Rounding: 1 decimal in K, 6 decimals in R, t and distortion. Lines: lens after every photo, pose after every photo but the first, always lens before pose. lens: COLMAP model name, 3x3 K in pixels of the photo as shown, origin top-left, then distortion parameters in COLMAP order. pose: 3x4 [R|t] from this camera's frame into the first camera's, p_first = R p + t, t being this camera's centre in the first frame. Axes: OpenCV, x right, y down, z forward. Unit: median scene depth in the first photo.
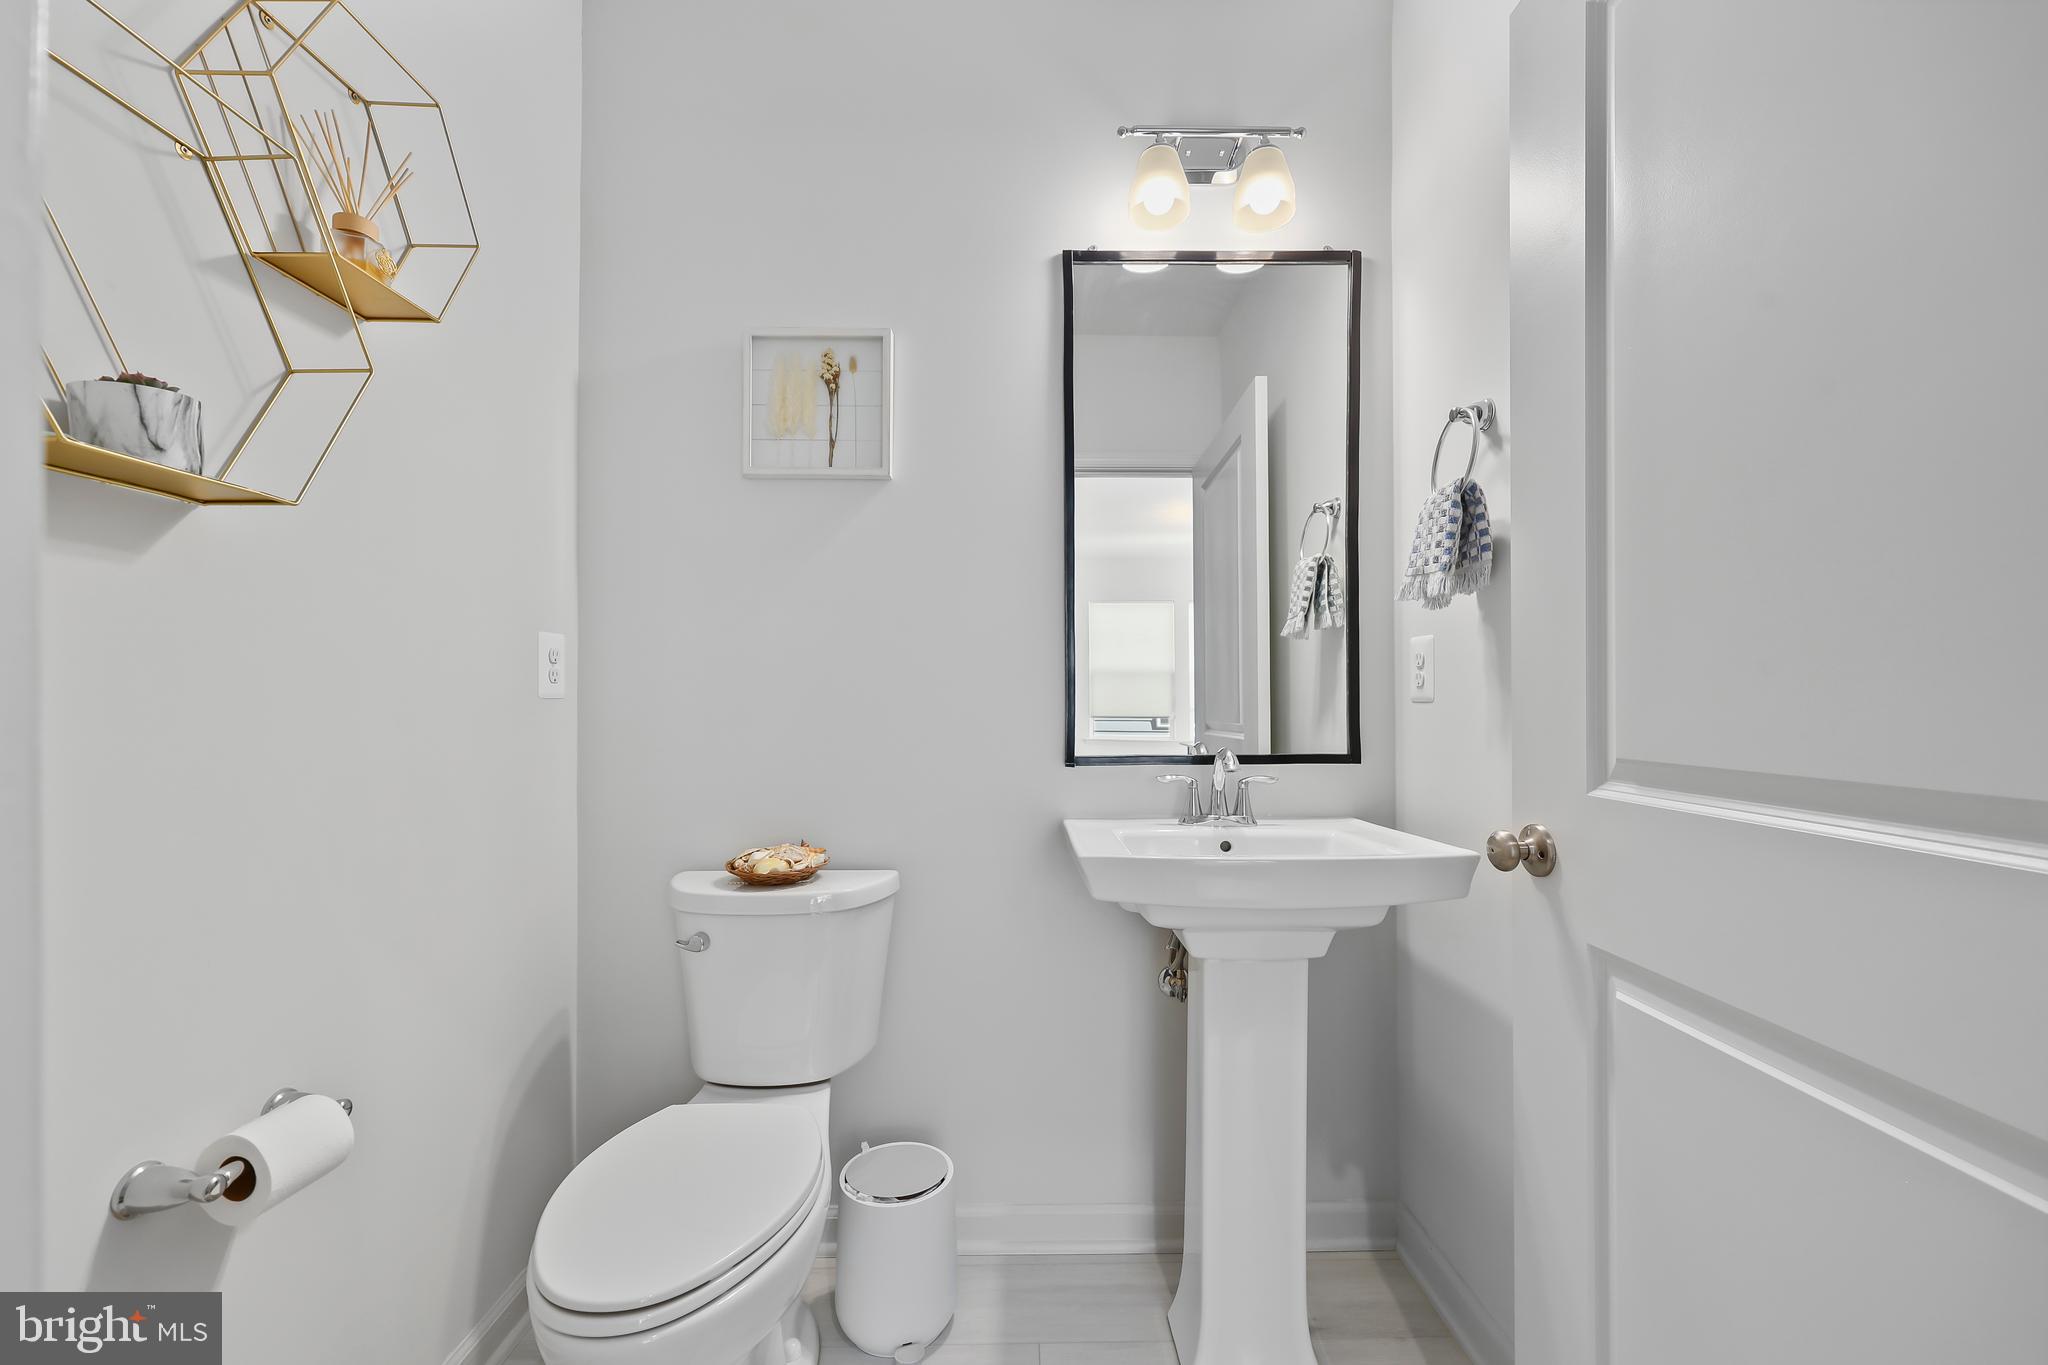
lens RADIAL K [[838.5, 0, 1033.8], [0, 838.5, 709.2], [0, 0, 1]] dist [0.002073, 0.000189]
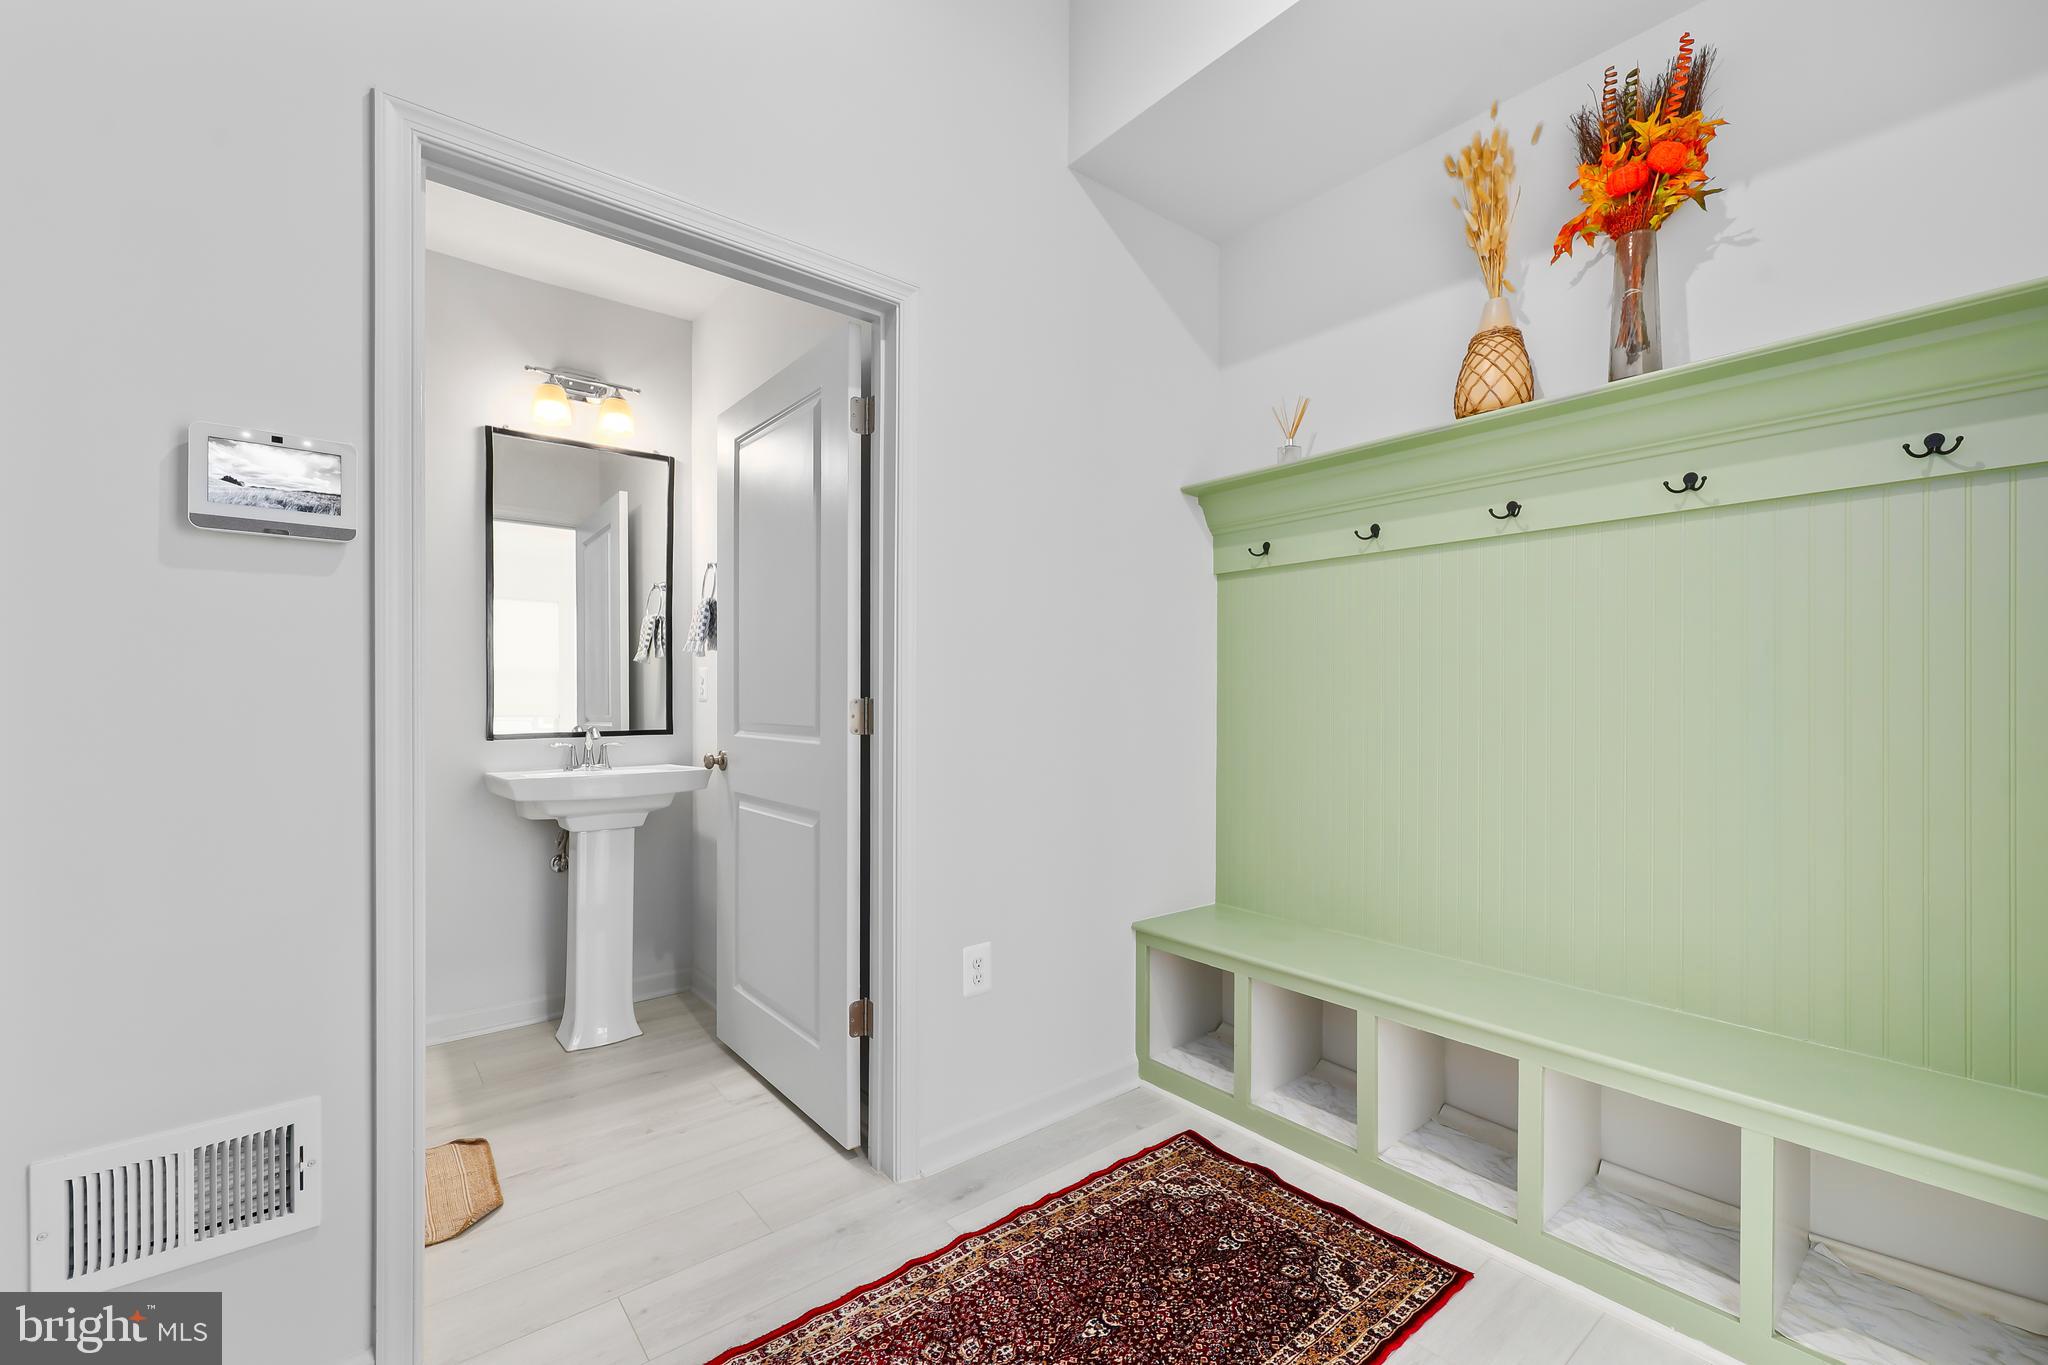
lens RADIAL K [[860.8, 0, 1024.0], [0, 860.8, 682.5], [0, 0, 1]] dist [0.000336, -0.000001]
pose [[0.787005, 0.008906, 0.616883, -0.180937], [0.008501, 0.999644, -0.025277, 0.005187], [-0.616888, 0.025137, 0.786649, -1.012044]]
